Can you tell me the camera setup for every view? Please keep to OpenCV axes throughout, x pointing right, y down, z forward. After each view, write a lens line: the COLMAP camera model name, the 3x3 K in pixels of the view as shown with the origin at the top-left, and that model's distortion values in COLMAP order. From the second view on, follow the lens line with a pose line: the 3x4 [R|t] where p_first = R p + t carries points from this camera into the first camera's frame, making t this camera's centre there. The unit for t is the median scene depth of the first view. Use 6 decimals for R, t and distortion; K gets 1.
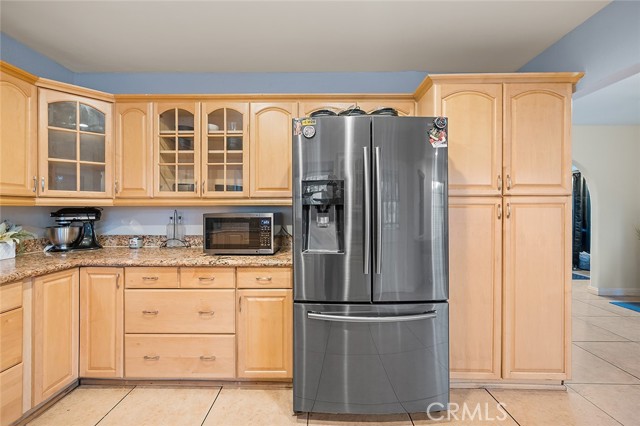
lens RADIAL K [[267.9, 0, 316.9], [0, 267.9, 210.2], [0, 0, 1]] dist [-0.000684, -0.000112]
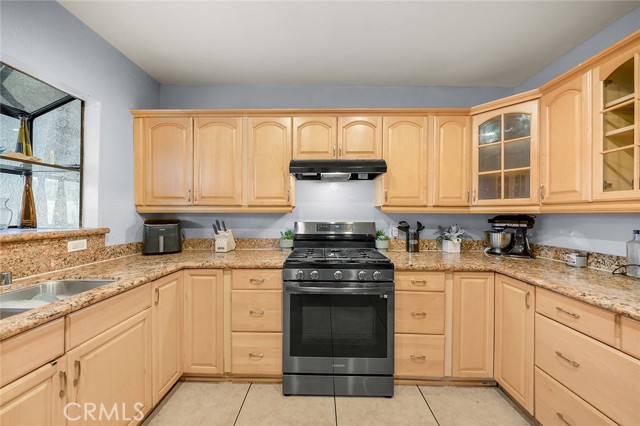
lens RADIAL K [[230.5, 0, 320.0], [0, 230.5, 213.0], [0, 0, 1]] dist [-0.000939, -0.000018]
pose [[-0.007245, -0.003809, -0.999967, 0.010090], [-0.011903, 0.999922, -0.003723, -0.005907], [0.999903, 0.011875, -0.007290, 0.305699]]
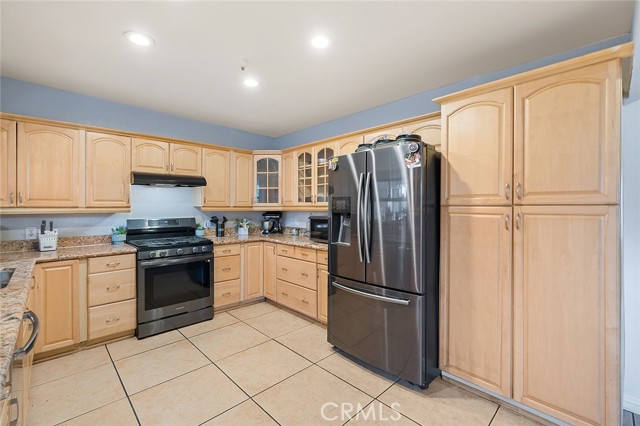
lens RADIAL K [[279.1, 0, 317.3], [0, 279.1, 207.3], [0, 0, 1]] dist [-0.001062, -0.000152]
pose [[0.695893, 0.000306, -0.718145, 0.851462], [-0.003508, 0.999989, -0.002974, -0.037243], [0.718137, 0.004589, 0.695887, -0.164682]]
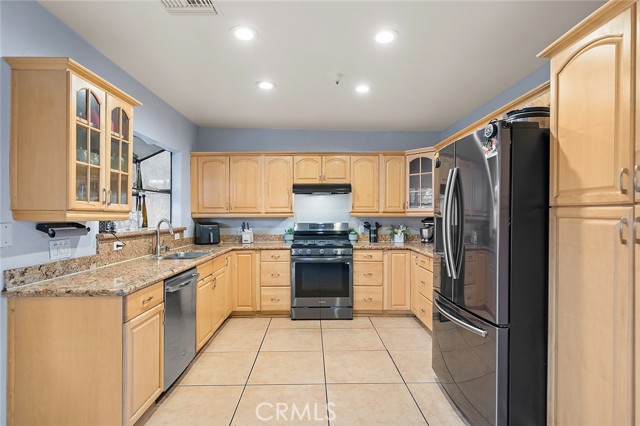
lens RADIAL K [[327.3, 0, 320.0], [0, 327.3, 213.0], [0, 0, 1]] dist [0.000680, 0.000184]
pose [[0.023628, -0.005555, -0.999705, 1.261327], [-0.004298, 0.999975, -0.005658, -0.024585], [0.999712, 0.004431, 0.023604, 0.304423]]
